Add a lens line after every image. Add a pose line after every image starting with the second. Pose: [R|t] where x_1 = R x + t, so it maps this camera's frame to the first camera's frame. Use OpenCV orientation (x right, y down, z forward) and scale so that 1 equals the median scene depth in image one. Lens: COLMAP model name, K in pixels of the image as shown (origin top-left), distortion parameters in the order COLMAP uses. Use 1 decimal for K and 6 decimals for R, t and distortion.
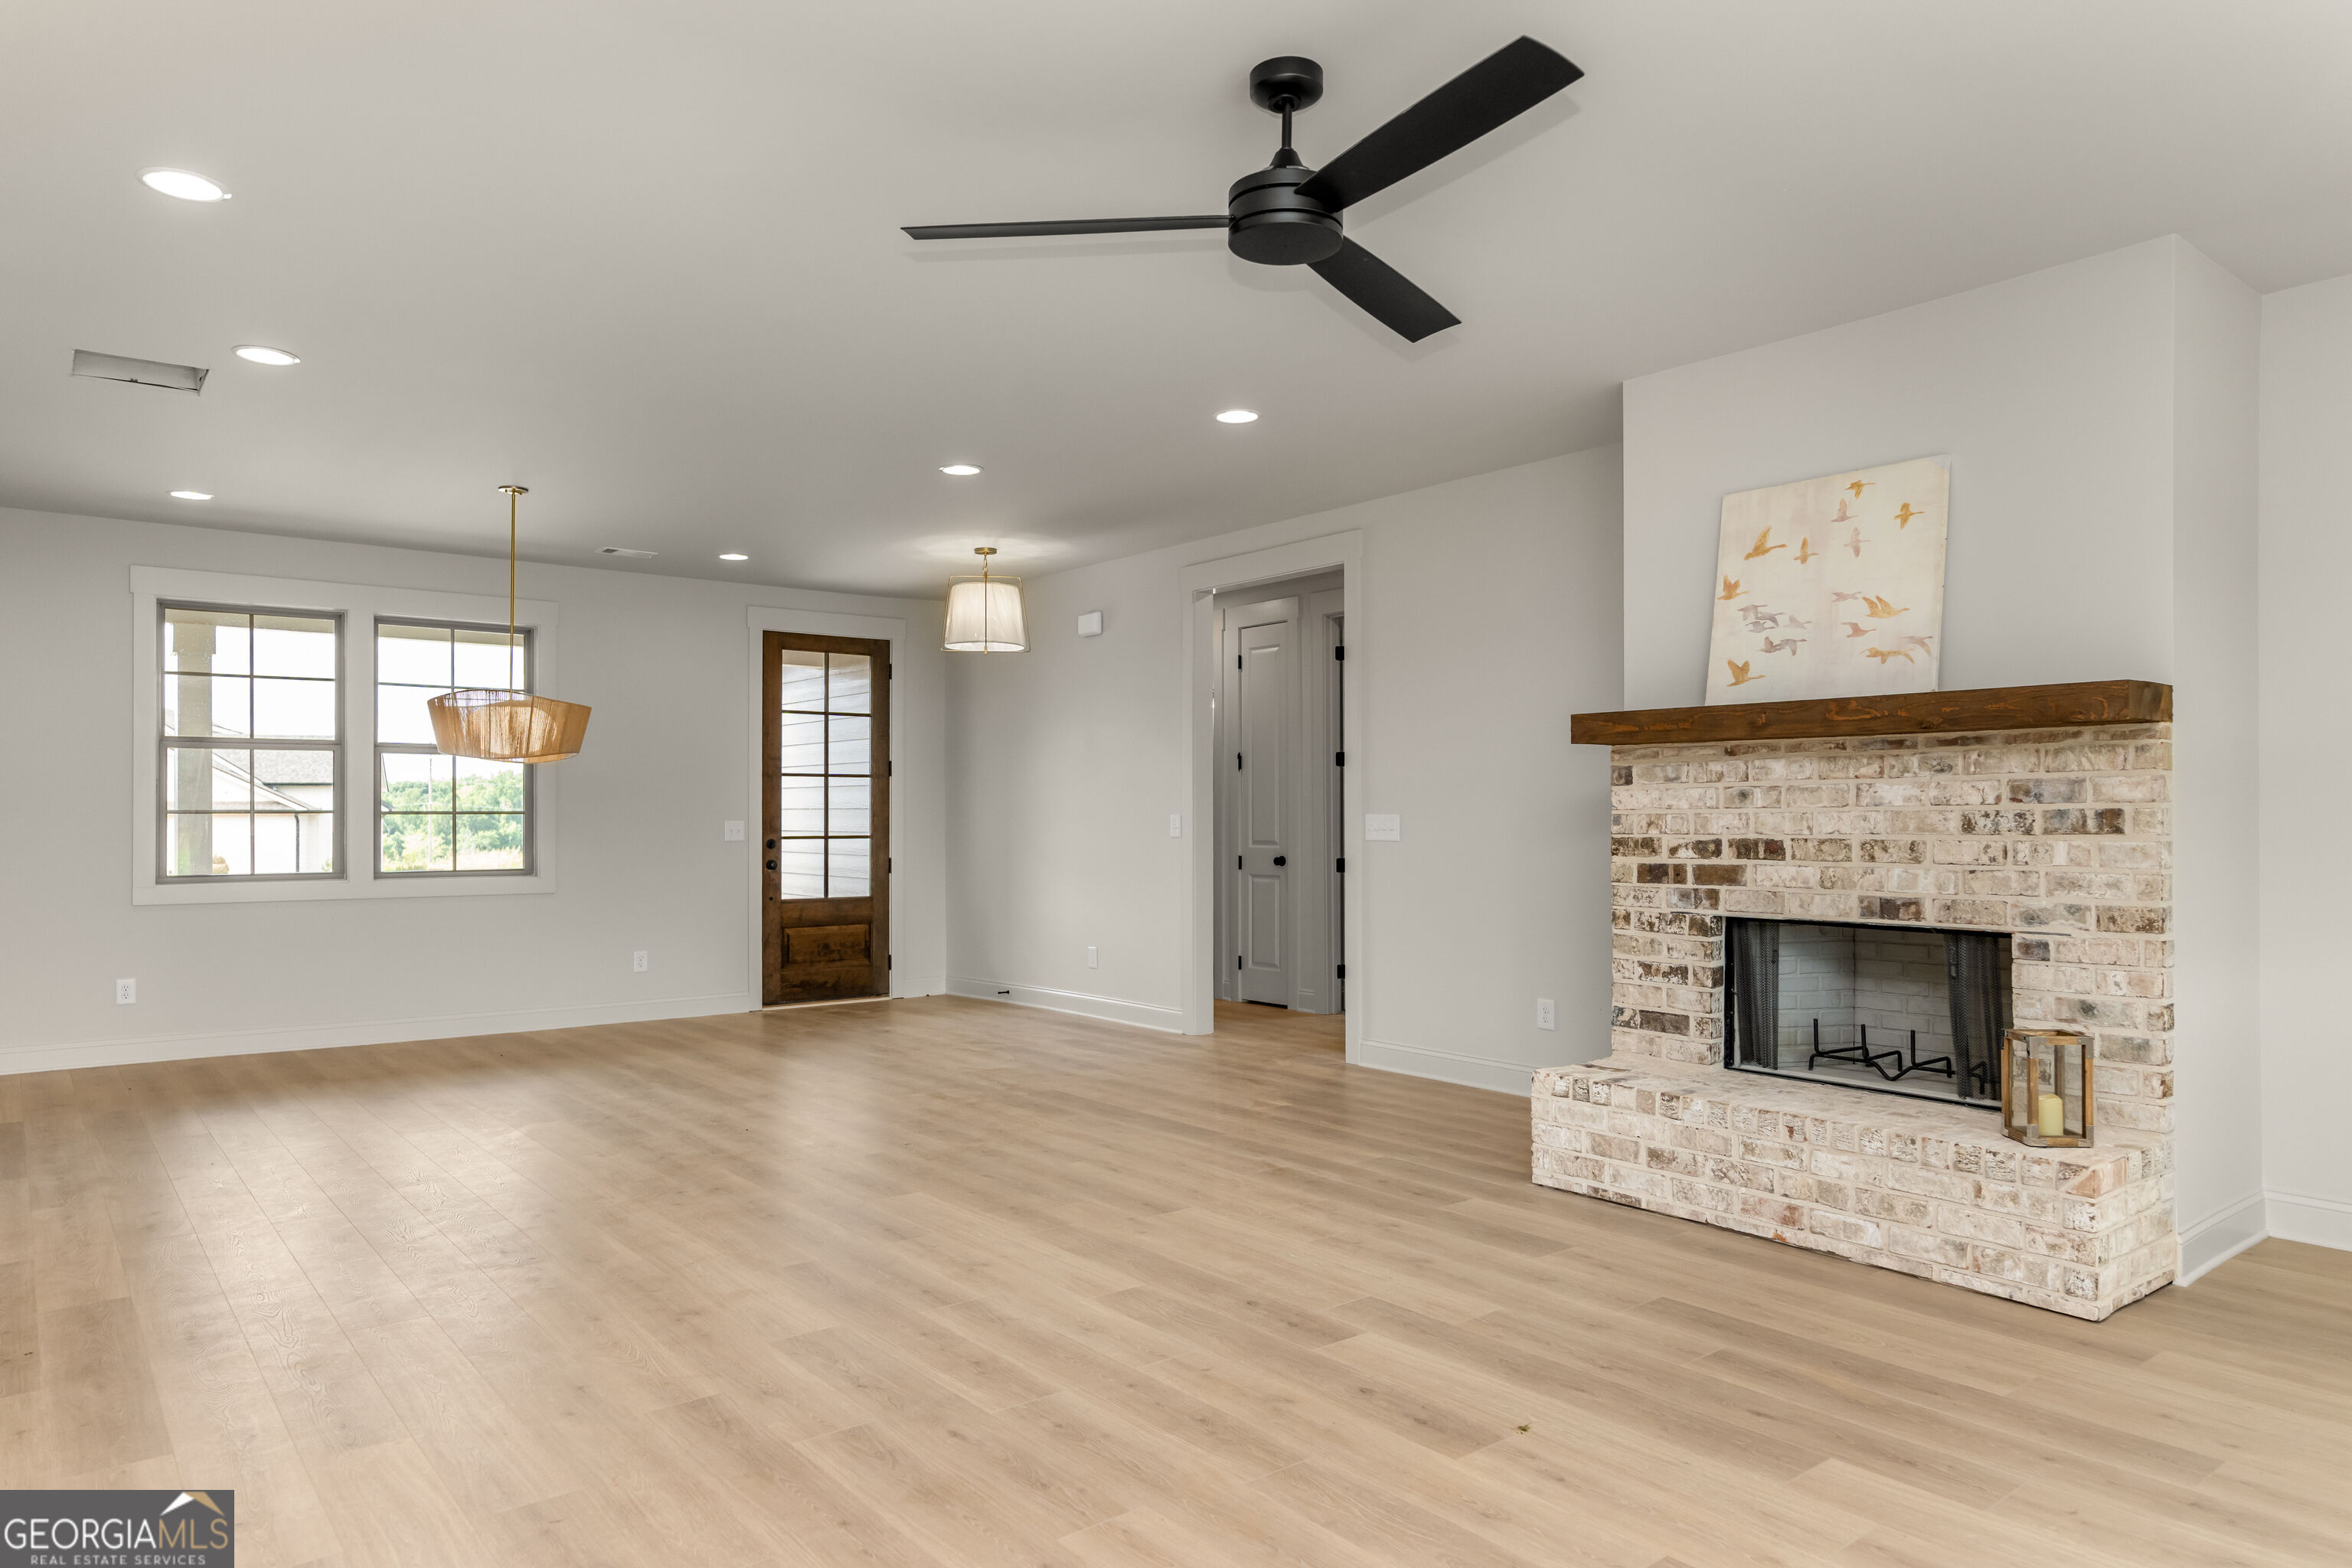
lens RADIAL K [[1467.5, 0, 1168.8], [0, 1467.5, 833.0], [0, 0, 1]] dist [-0.015436, 0.015083]
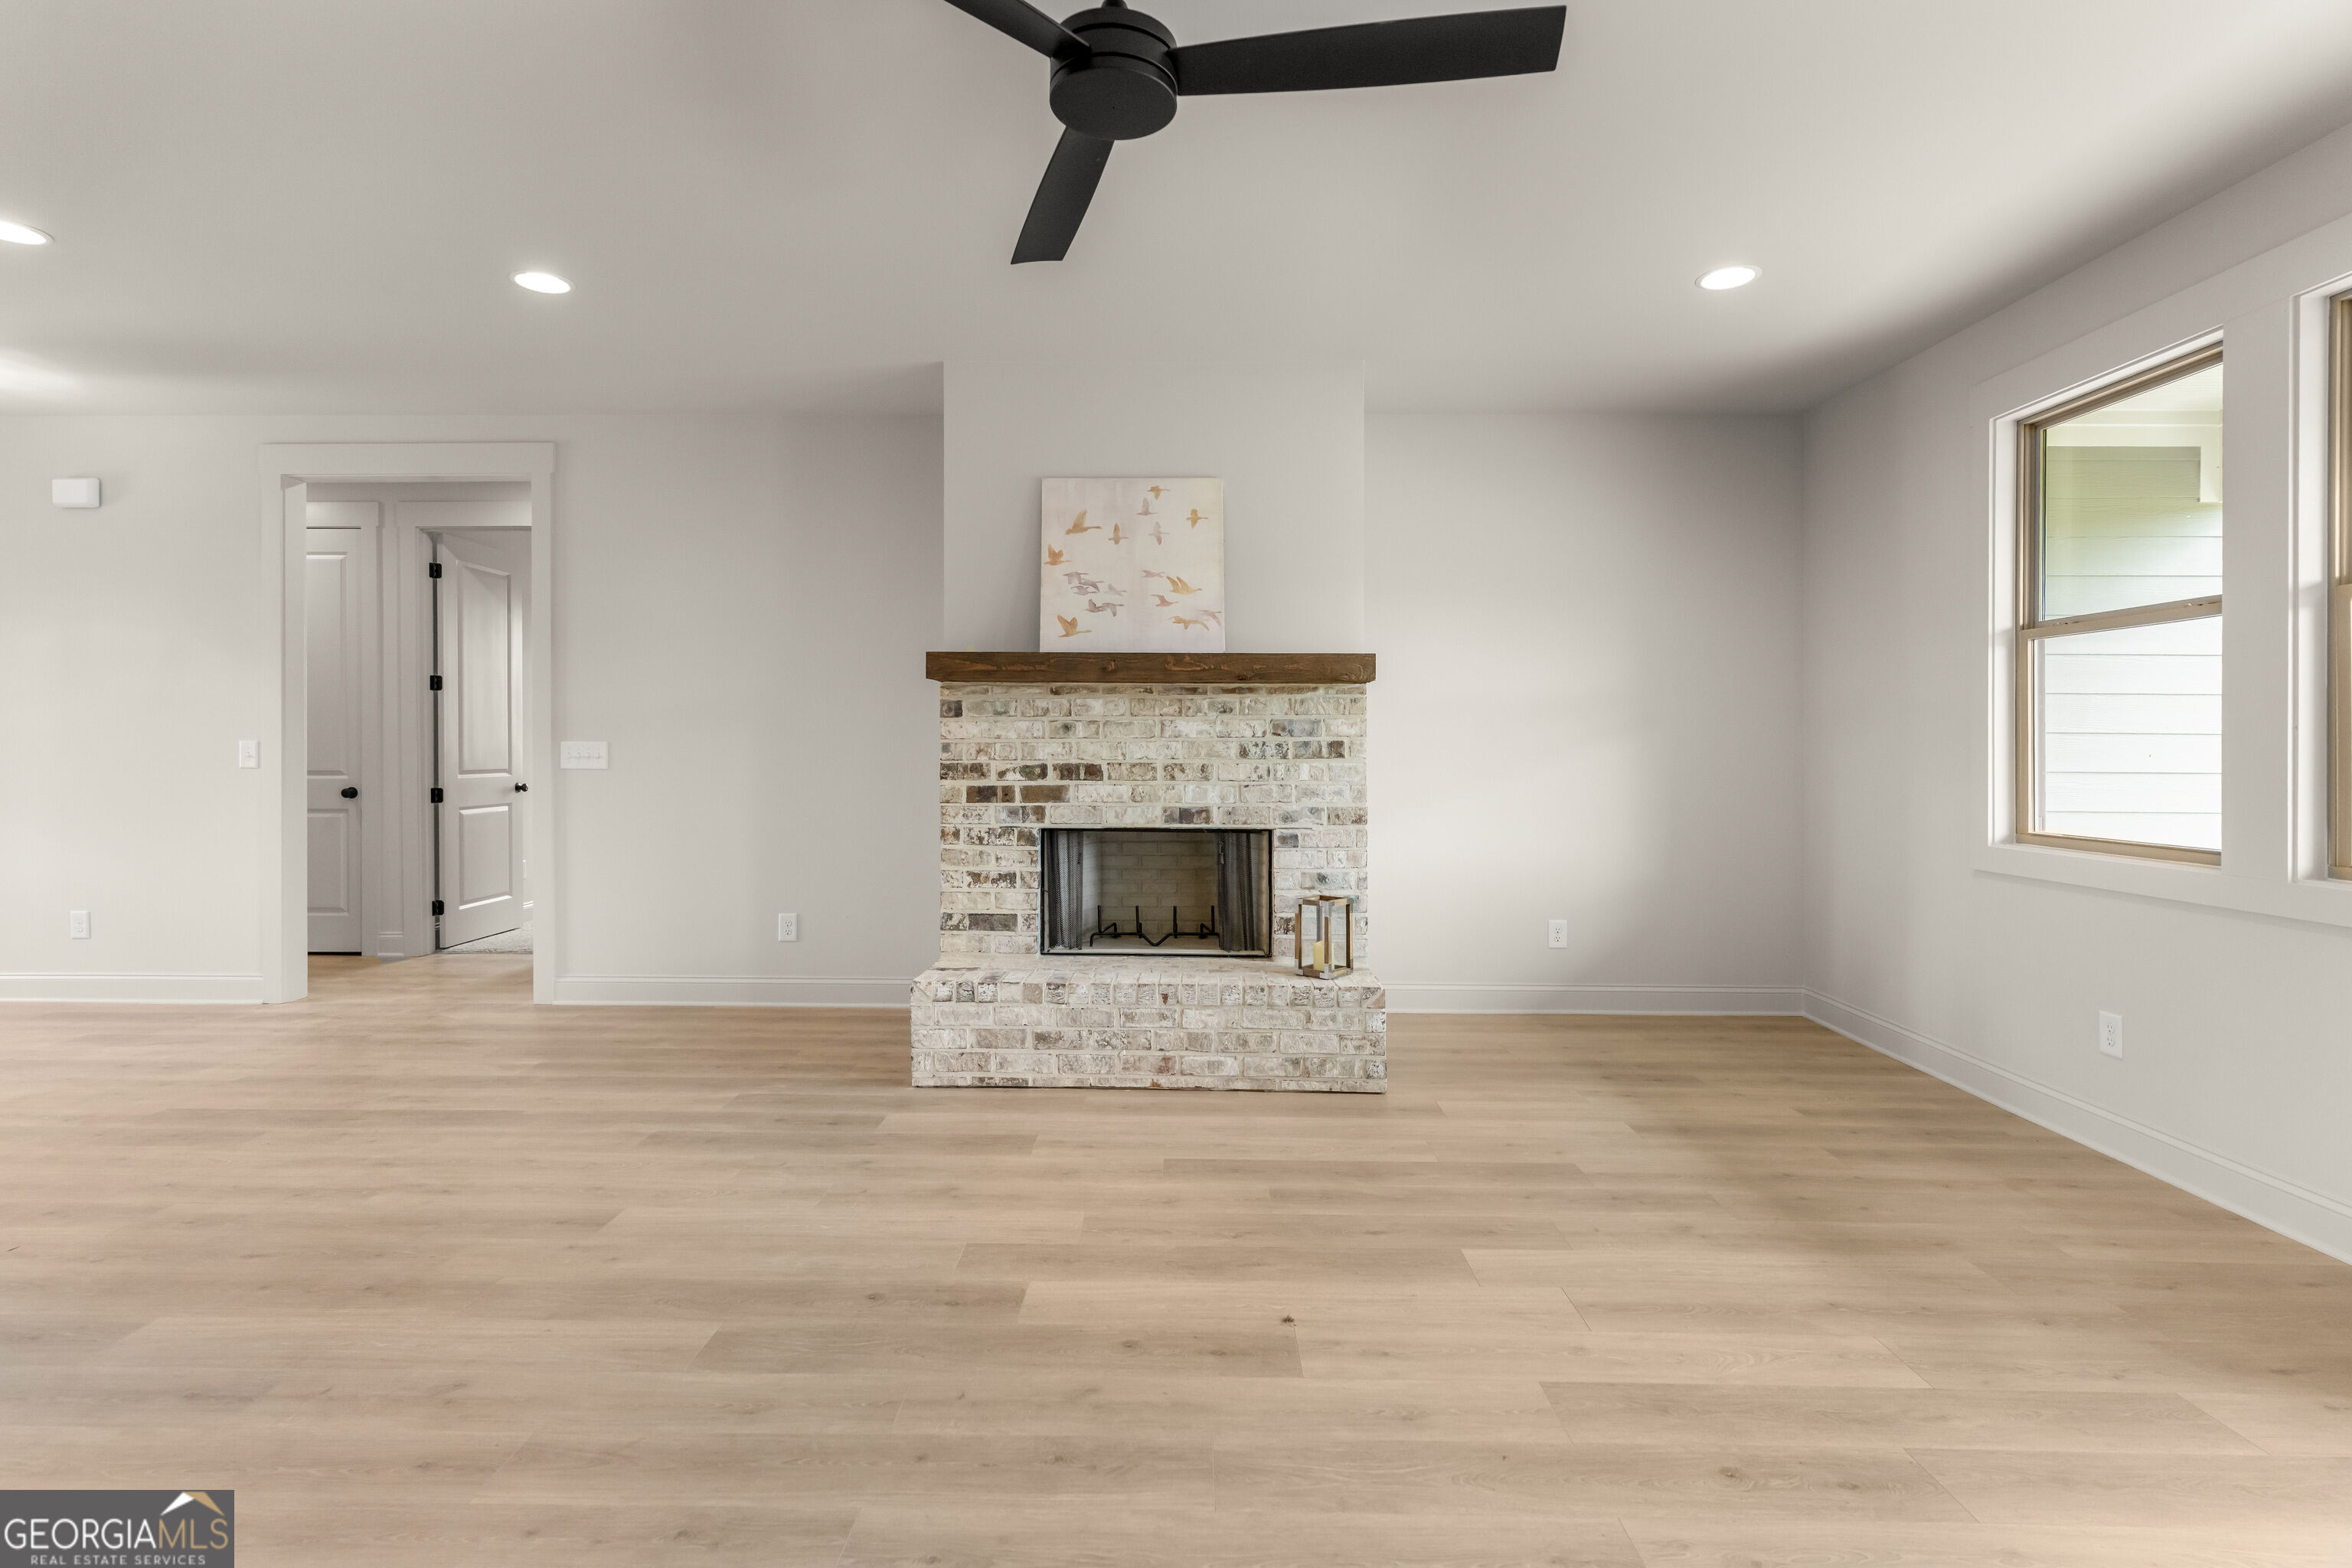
lens RADIAL K [[1126.0, 0, 1172.1], [0, 1126.0, 759.3], [0, 0, 1]] dist [0.005114, -0.002076]
pose [[0.636015, -0.006107, 0.771652, -0.269108], [0.005420, 0.999979, 0.003446, -0.002314], [-0.771658, 0.001991, 0.636035, 0.331792]]
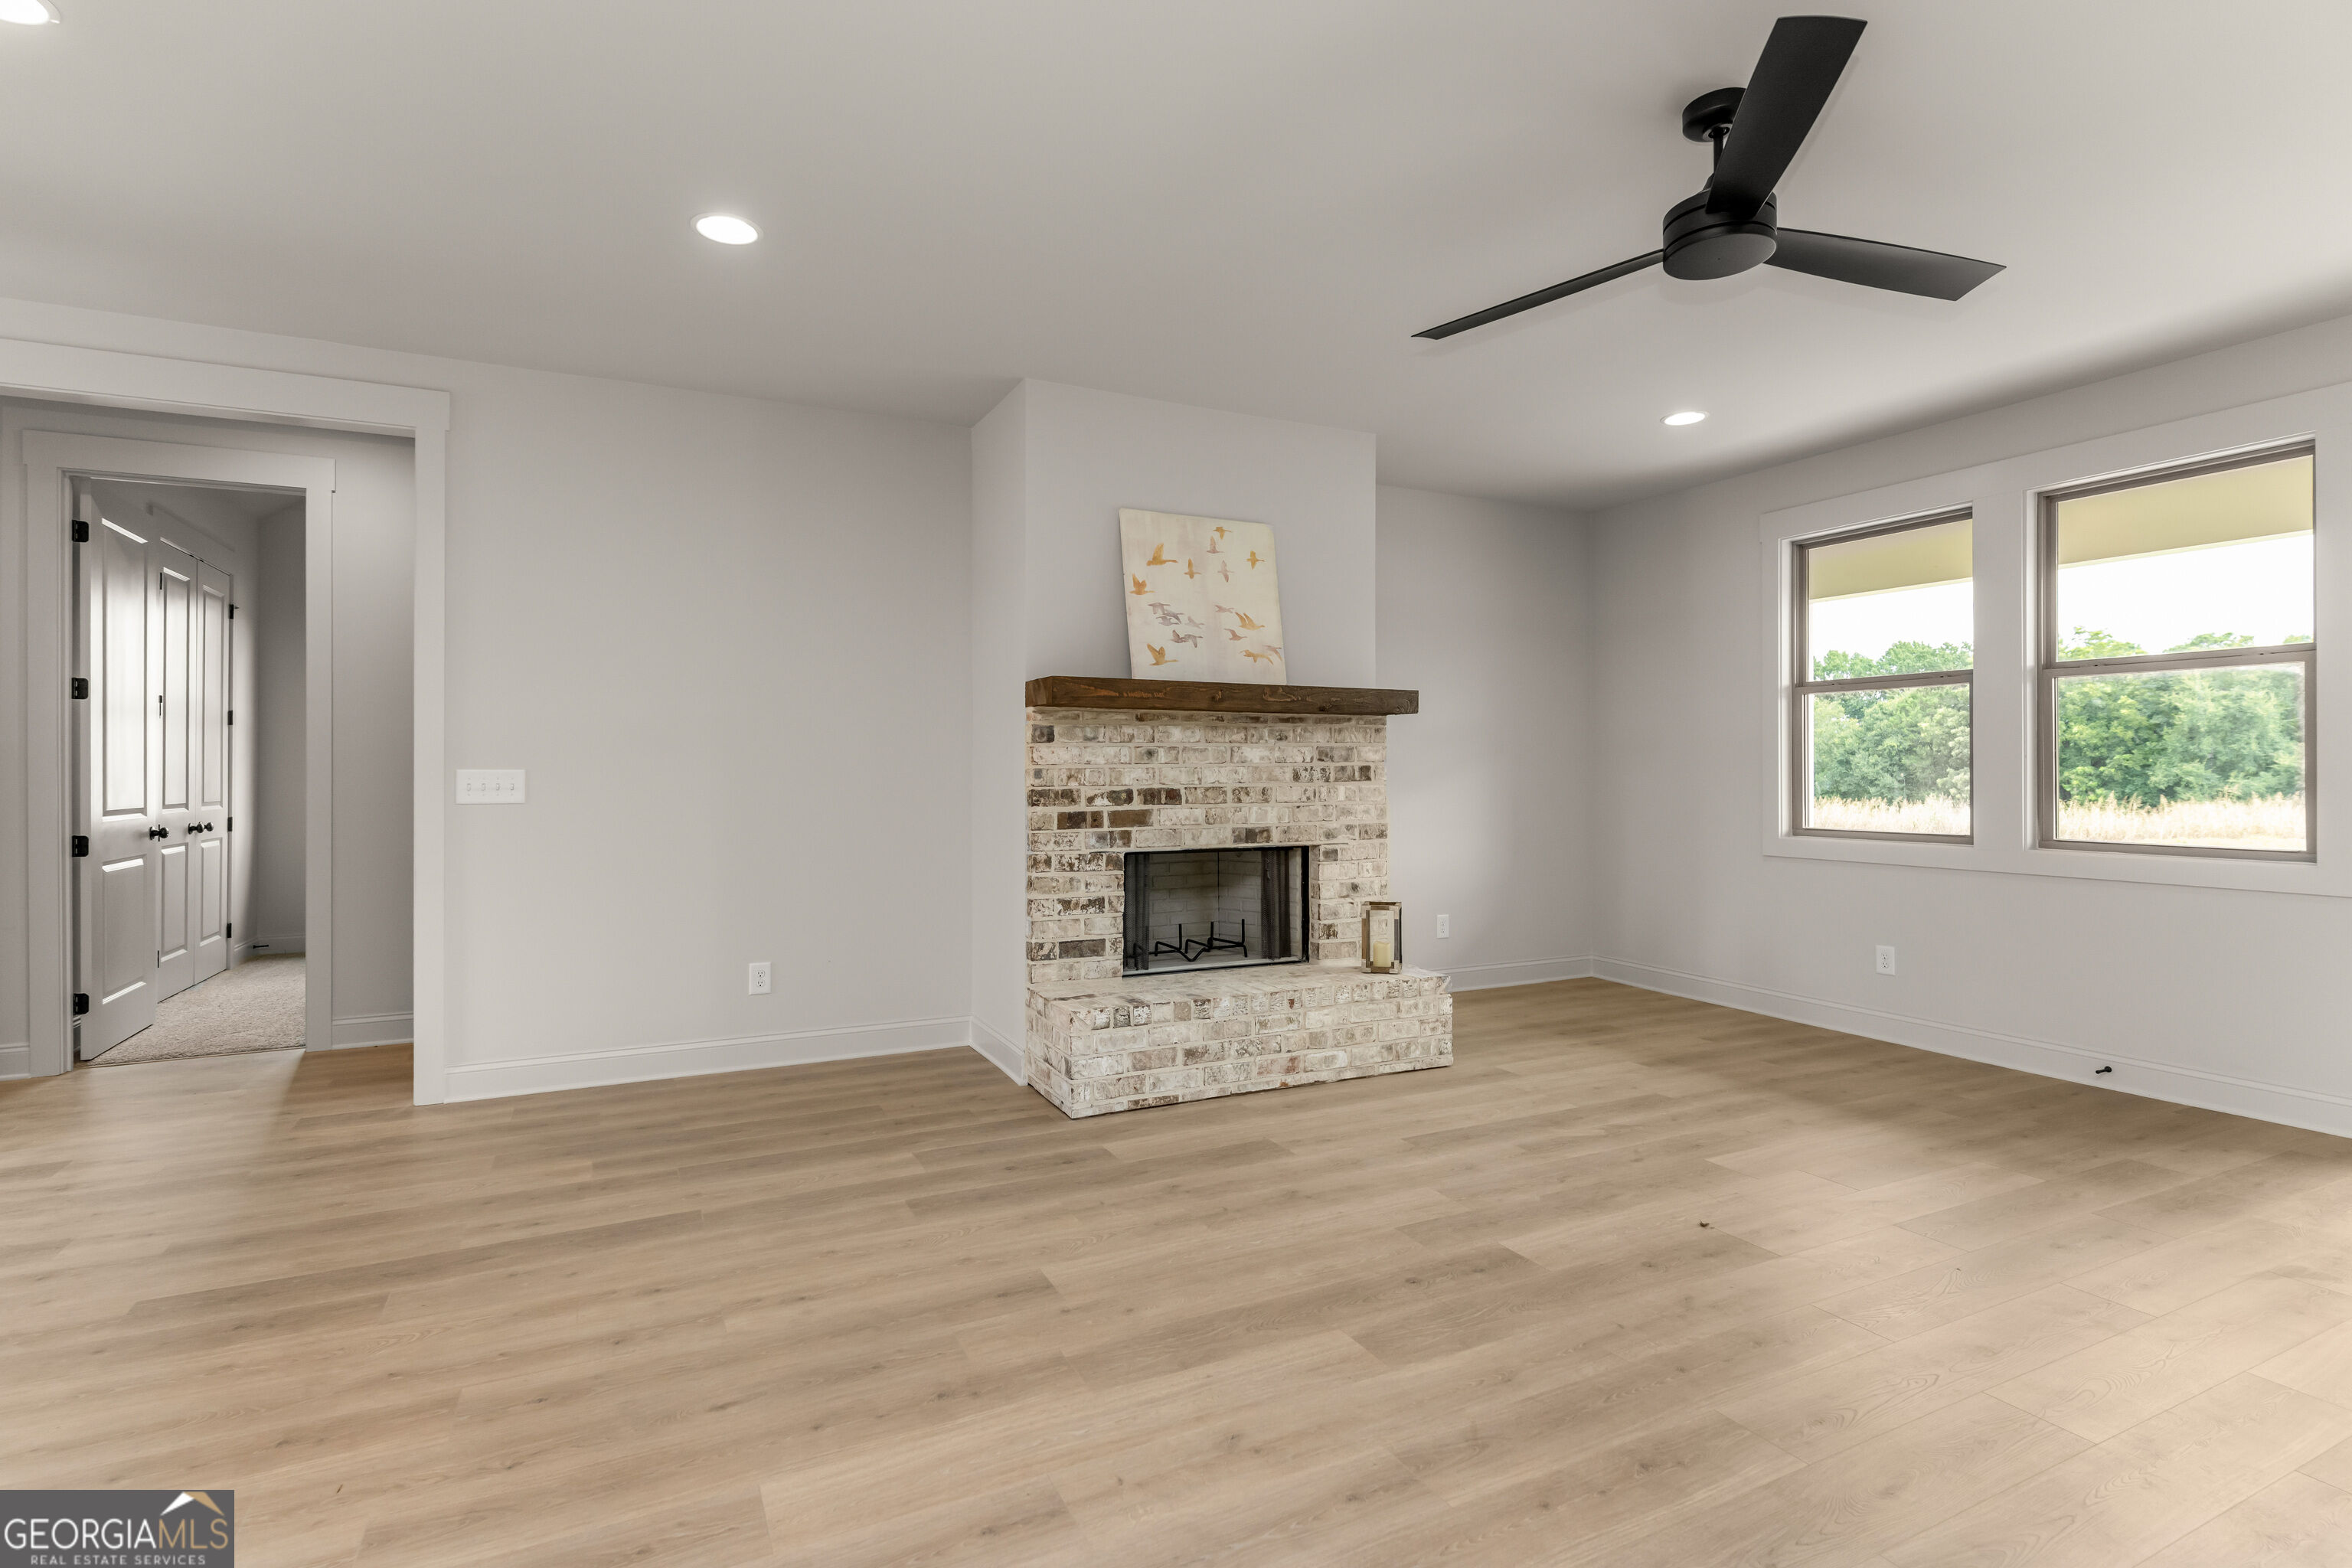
lens RADIAL K [[1126.0, 0, 1173.5], [0, 1126.0, 766.9], [0, 0, 1]] dist [0.005114, -0.002076]
pose [[0.212507, 0.003043, 0.977155, -0.533014], [0.012780, 0.999901, -0.005893, -0.008316], [-0.977076, 0.013741, 0.212447, 0.762885]]
